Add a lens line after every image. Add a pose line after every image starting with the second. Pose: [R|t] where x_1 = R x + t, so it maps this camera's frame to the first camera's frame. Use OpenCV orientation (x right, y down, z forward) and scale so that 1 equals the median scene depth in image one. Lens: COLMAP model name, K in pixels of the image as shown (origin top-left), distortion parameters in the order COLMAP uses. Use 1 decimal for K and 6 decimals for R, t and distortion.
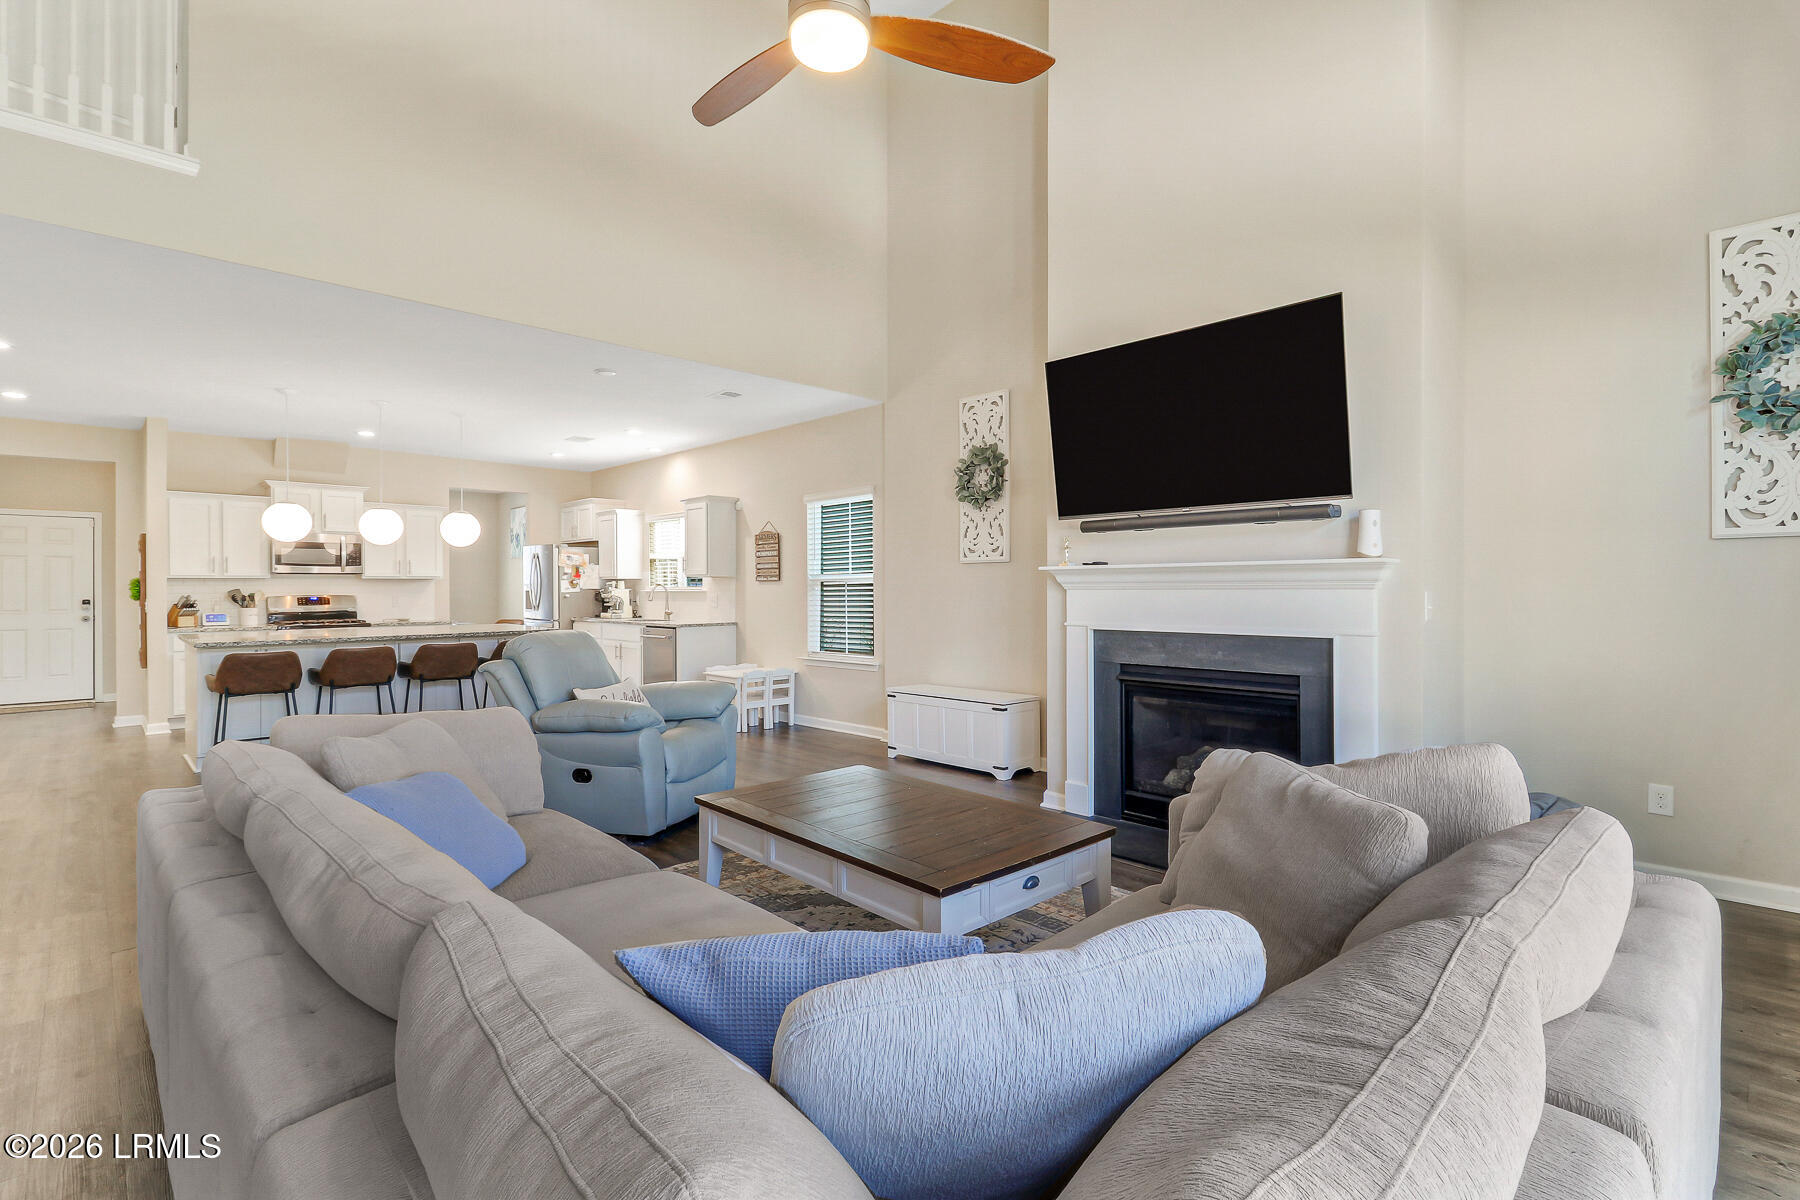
lens RADIAL K [[843.4, 0, 947.7], [0, 843.4, 582.0], [0, 0, 1]] dist [0.001093, -0.009806]
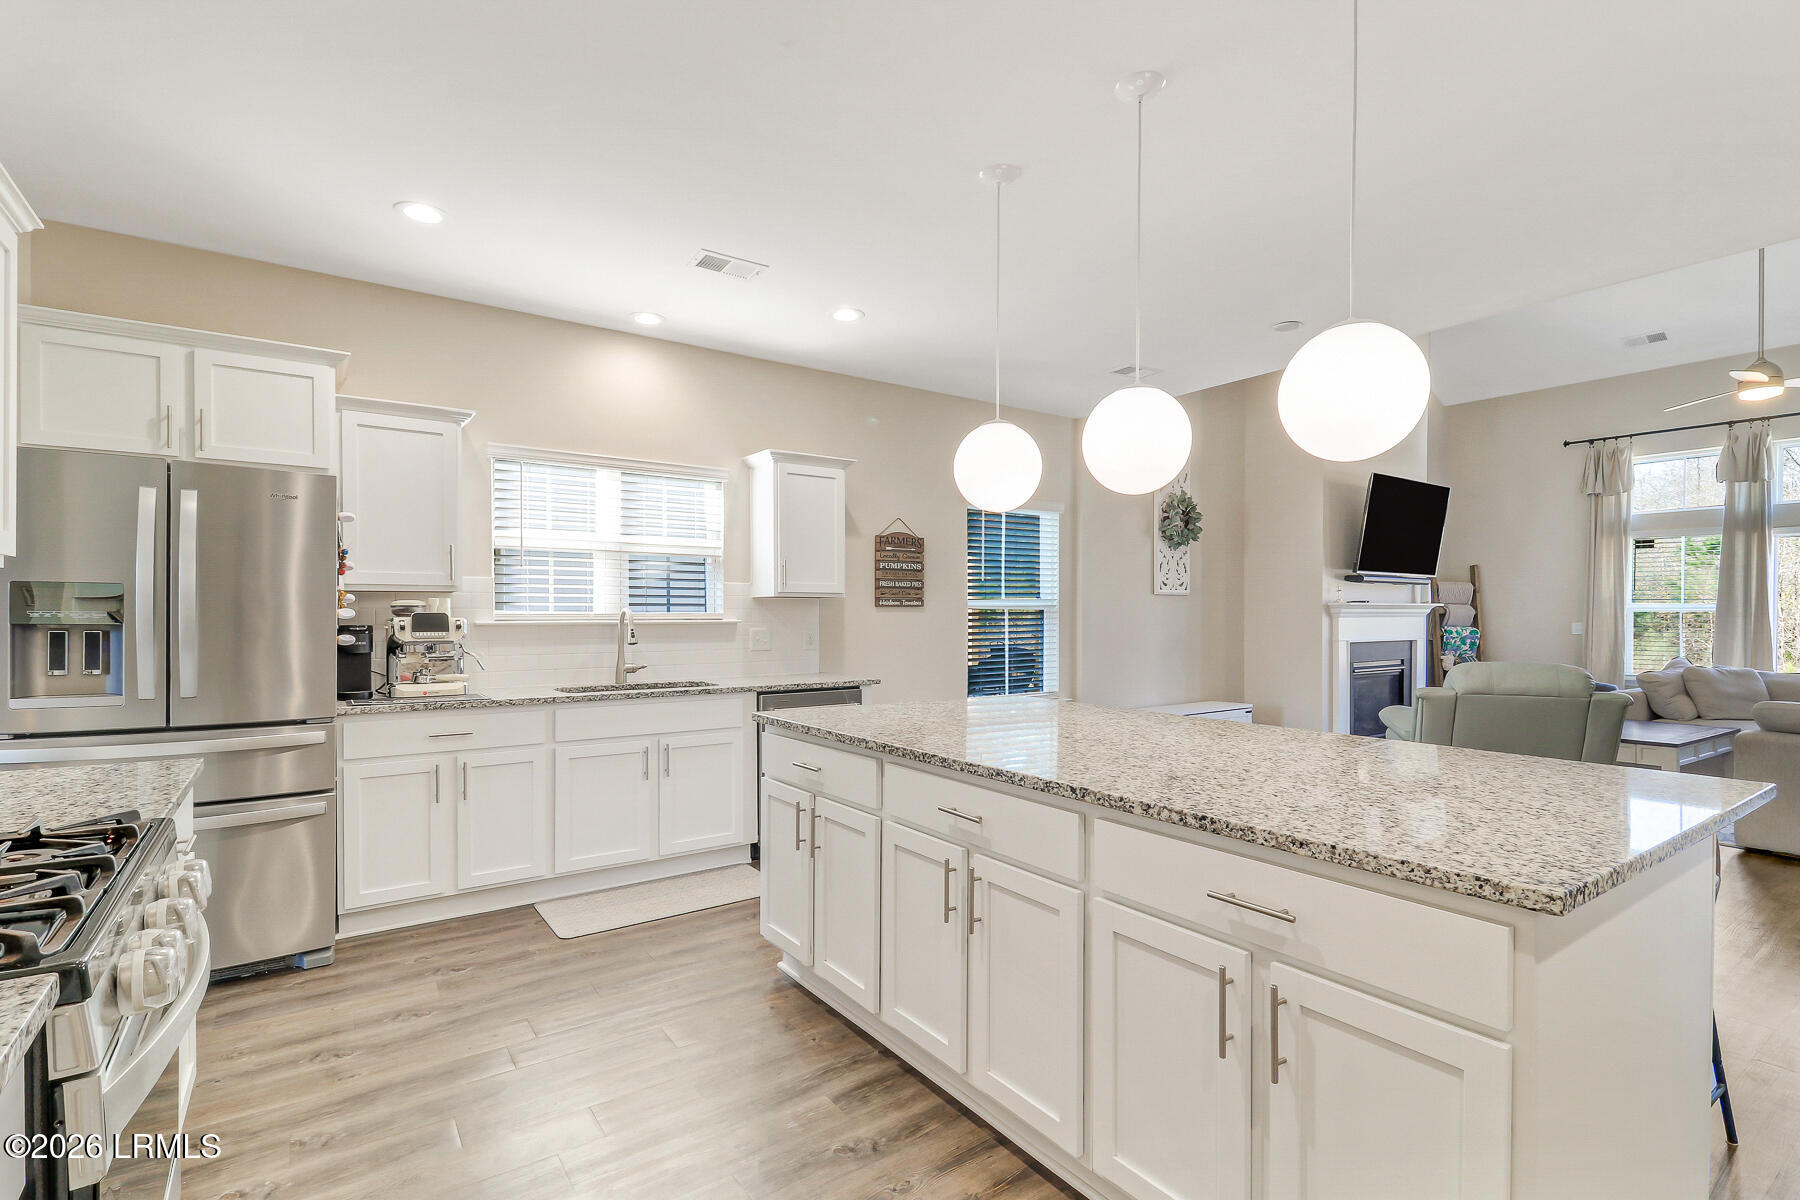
lens RADIAL K [[833.8, 0, 910.7], [0, 833.8, 606.4], [0, 0, 1]] dist [0.013197, -0.011826]
pose [[0.177638, 0.012917, 0.984011, -0.864570], [-0.008101, 0.999899, -0.011663, 0.007000], [-0.984063, -0.005900, 0.177725, 0.863725]]
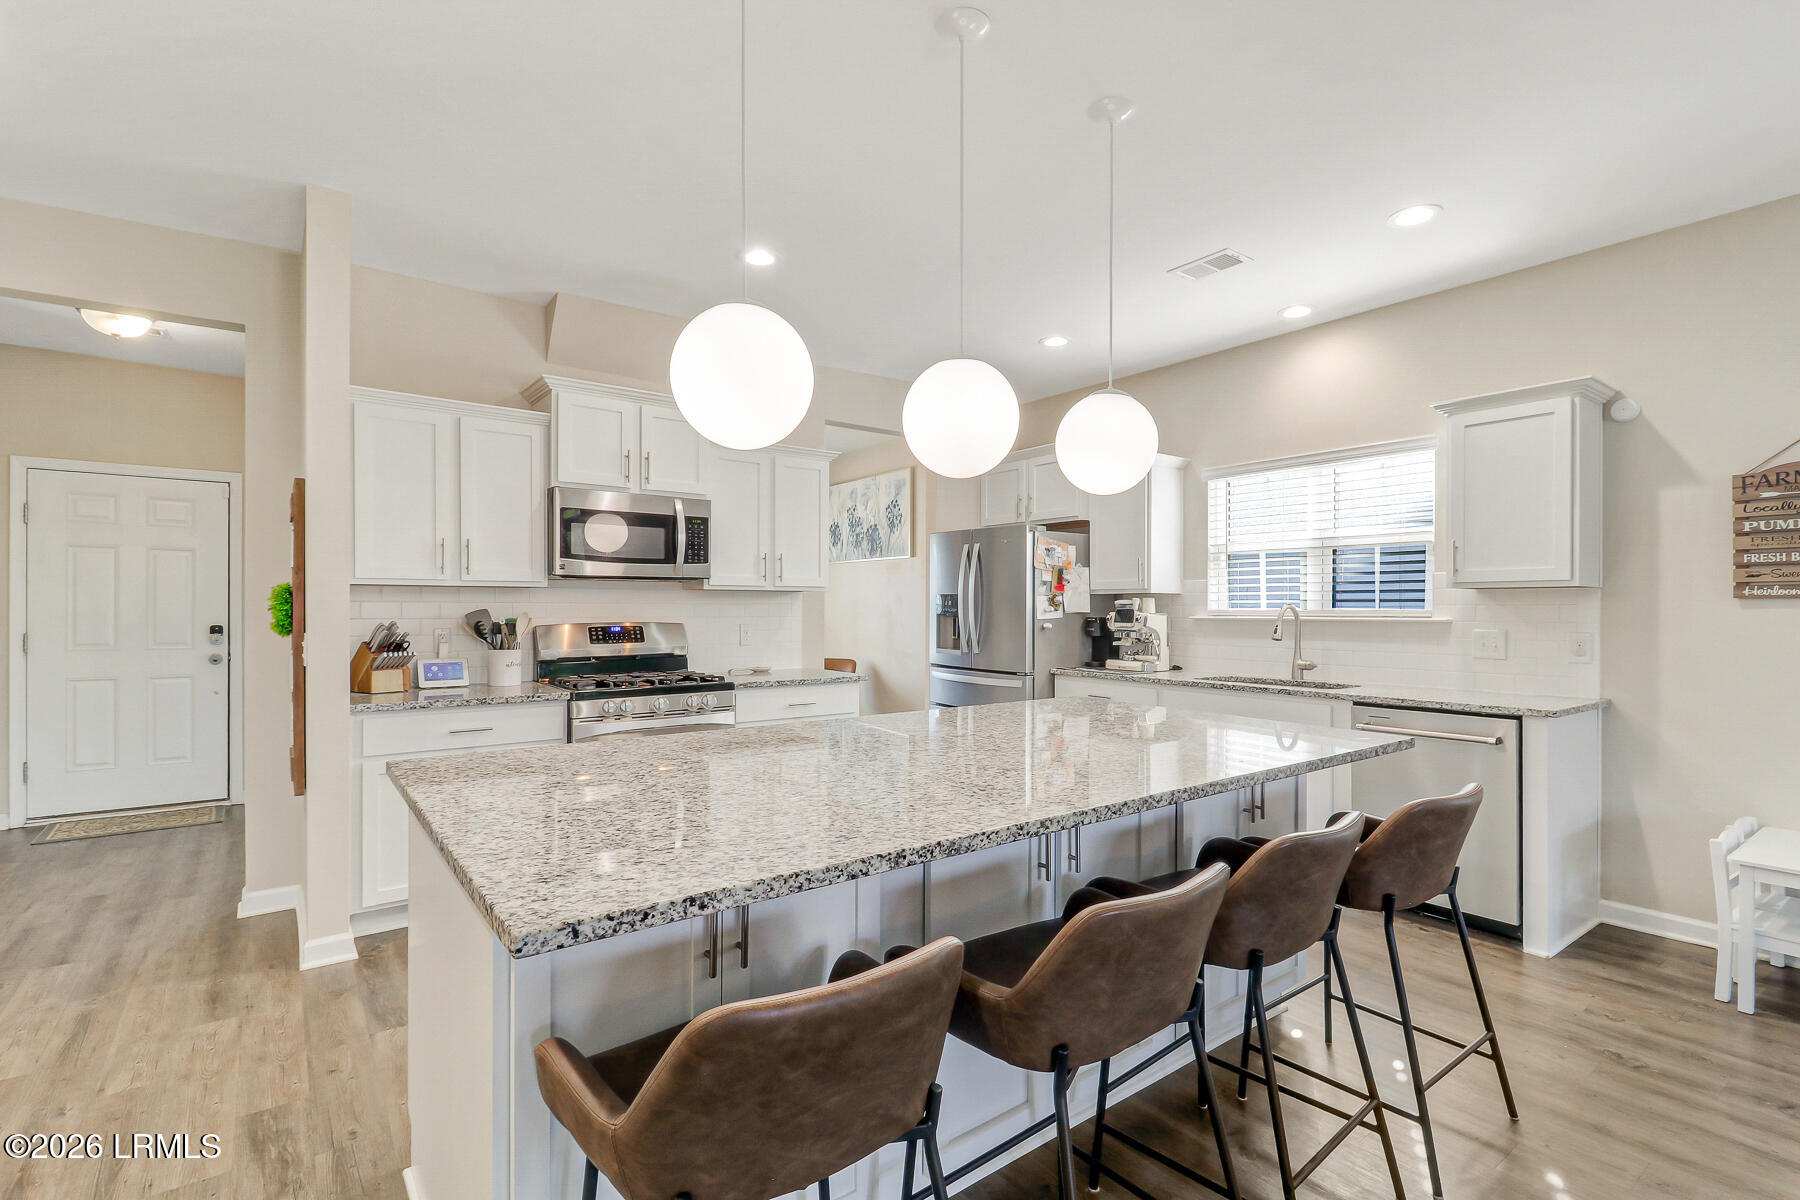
lens RADIAL K [[833.8, 0, 910.7], [0, 833.8, 606.4], [0, 0, 1]] dist [0.013197, -0.011826]
pose [[0.988949, 0.005439, -0.148153, -0.542505], [-0.005066, 0.999983, 0.002897, 0.004200], [0.148166, -0.002115, 0.988960, 0.574680]]
